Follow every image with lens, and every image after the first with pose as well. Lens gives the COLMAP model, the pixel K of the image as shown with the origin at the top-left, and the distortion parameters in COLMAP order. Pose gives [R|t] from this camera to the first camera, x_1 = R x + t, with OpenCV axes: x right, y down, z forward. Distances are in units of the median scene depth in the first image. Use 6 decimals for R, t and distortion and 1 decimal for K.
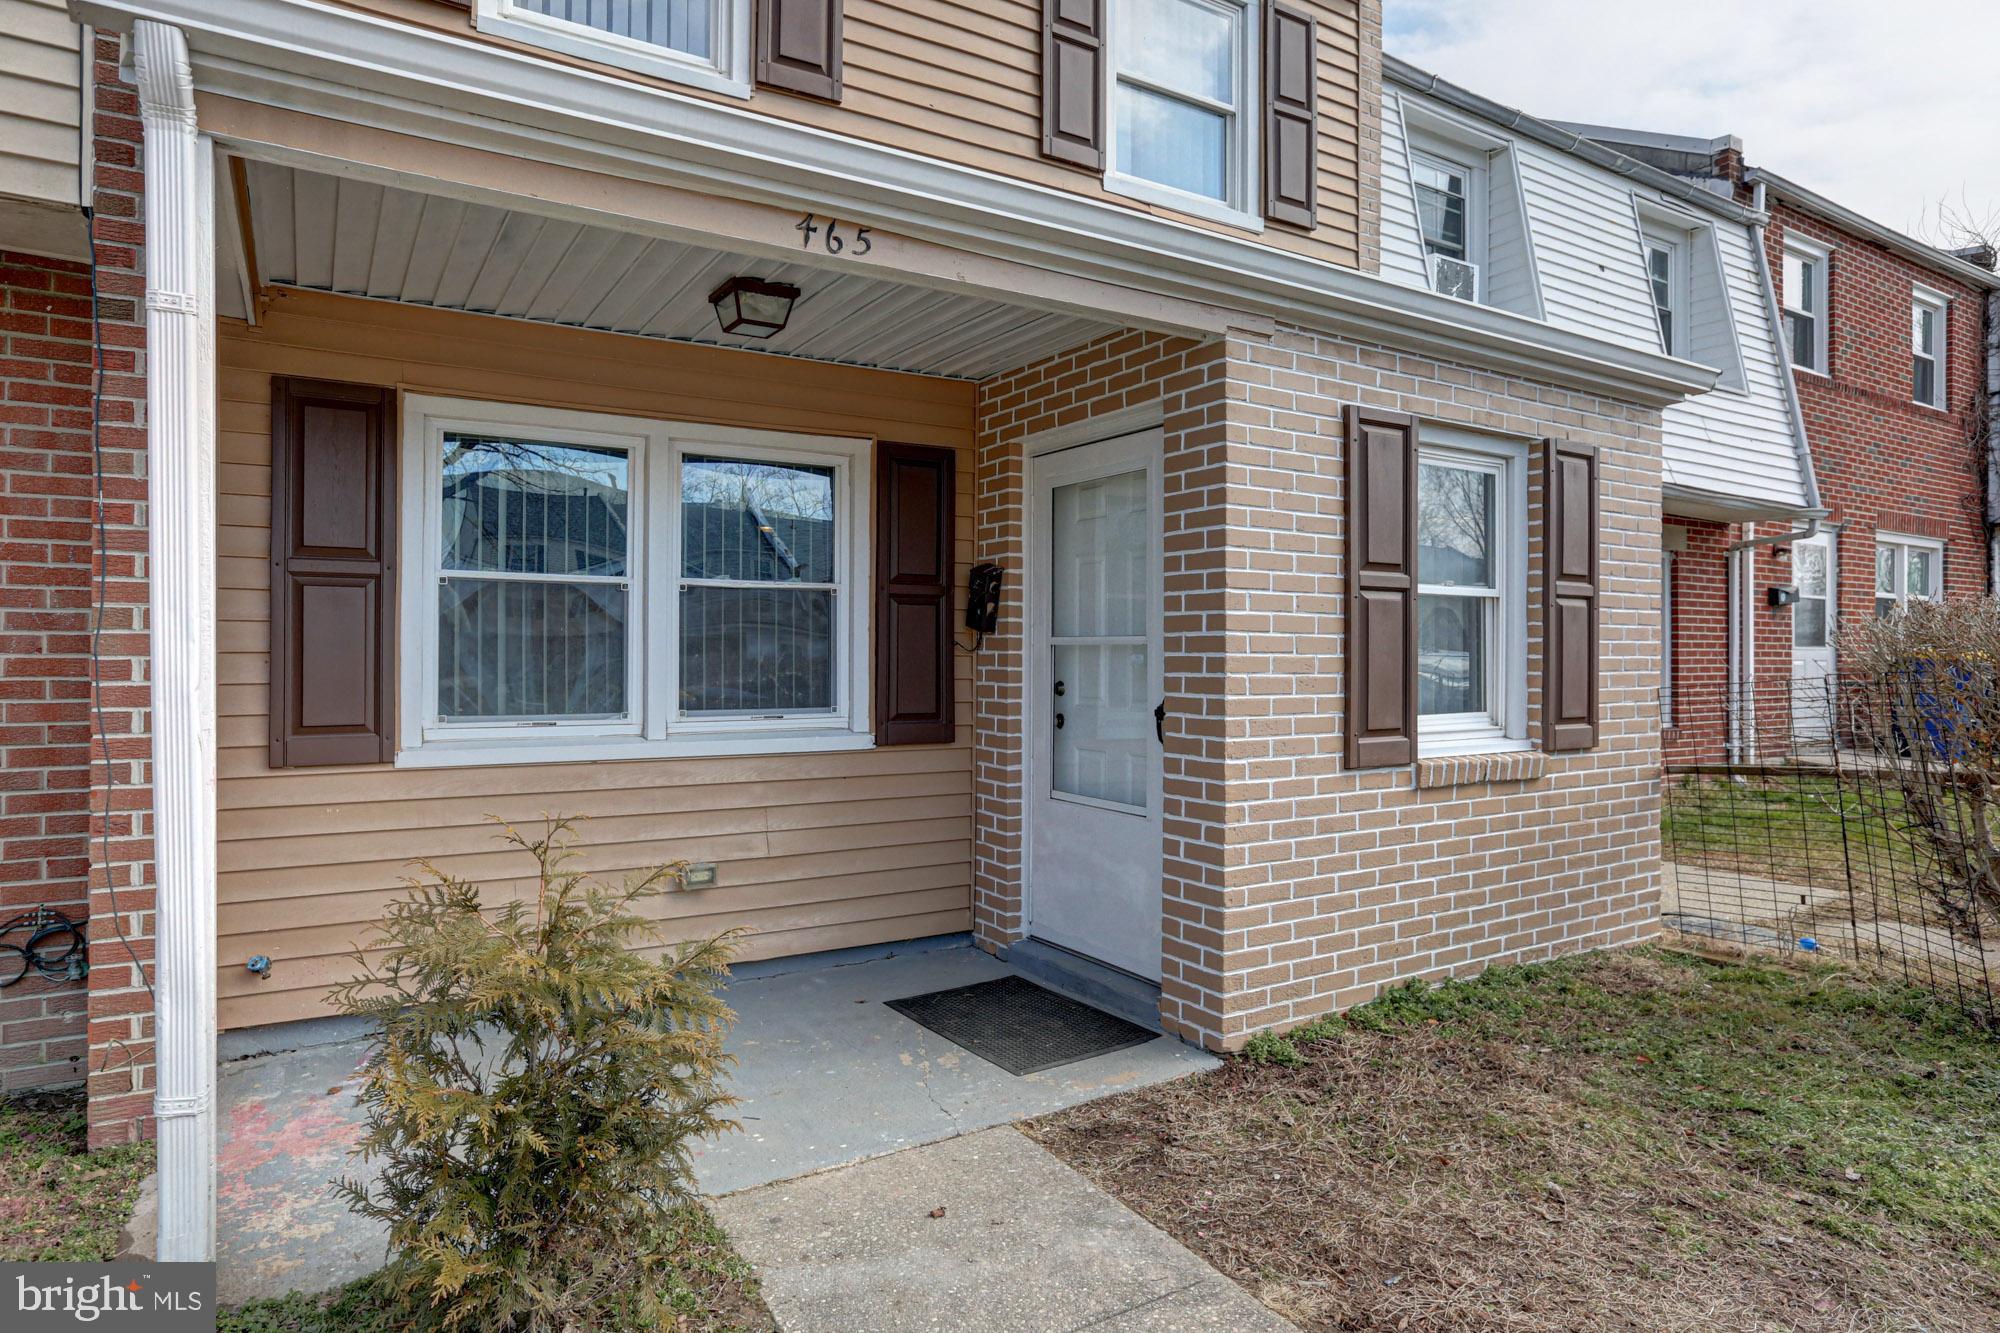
lens RADIAL K [[1137.4, 0, 1001.7], [0, 1137.4, 639.3], [0, 0, 1]] dist [-0.007029, -0.000375]
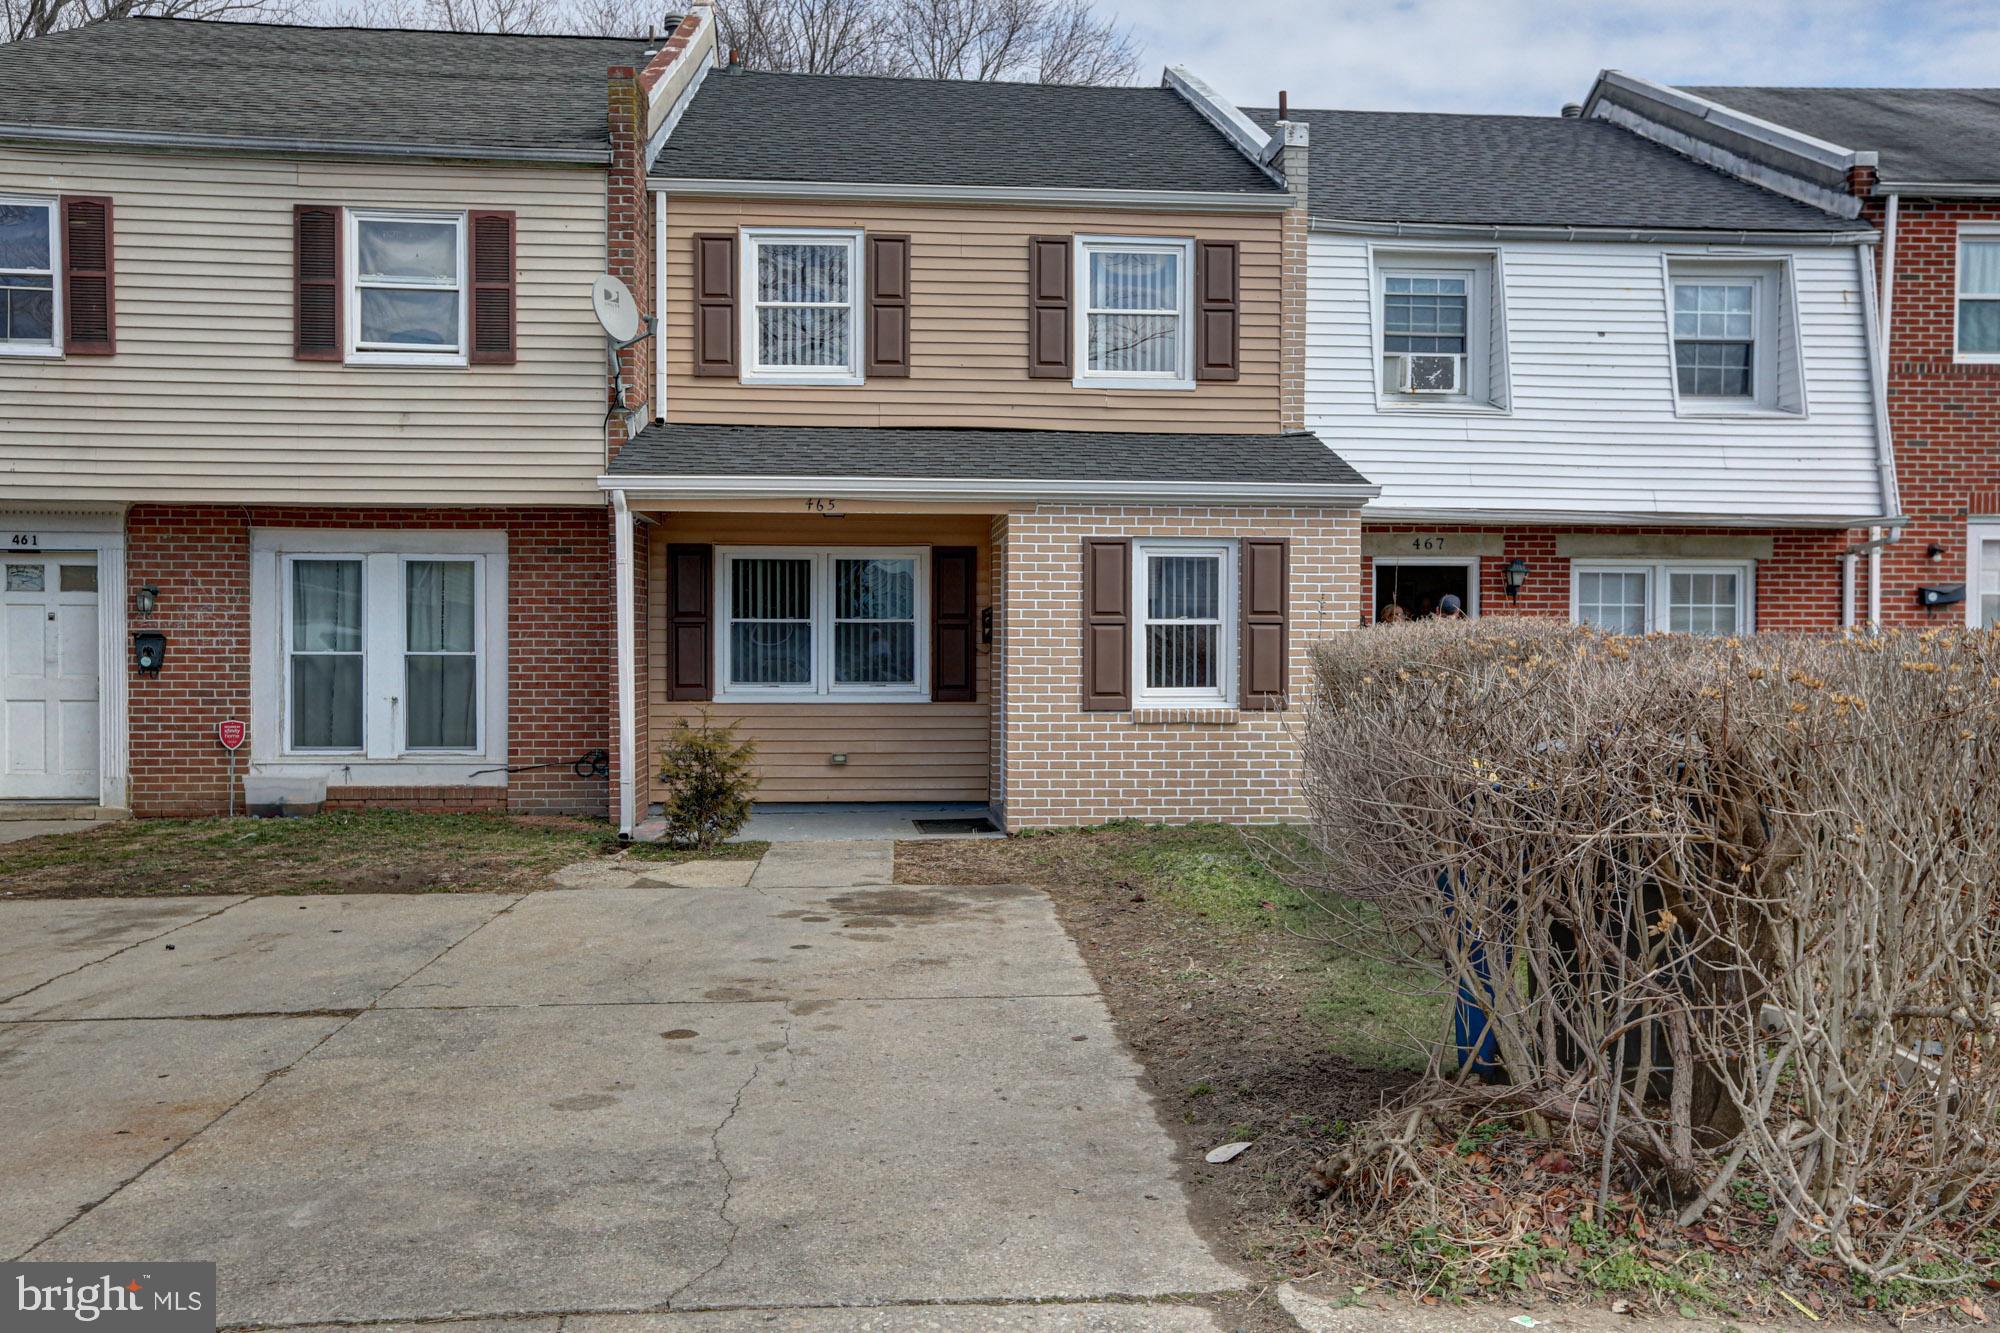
lens RADIAL K [[1672.1, 0, 1012.9], [0, 1672.1, 667.2], [0, 0, 1]] dist [0.052855, 0.073504]
pose [[0.888033, 0.004702, -0.459757, 1.379659], [0.007438, 0.999670, 0.024590, -0.036998], [0.459720, -0.025256, 0.887705, -1.542941]]
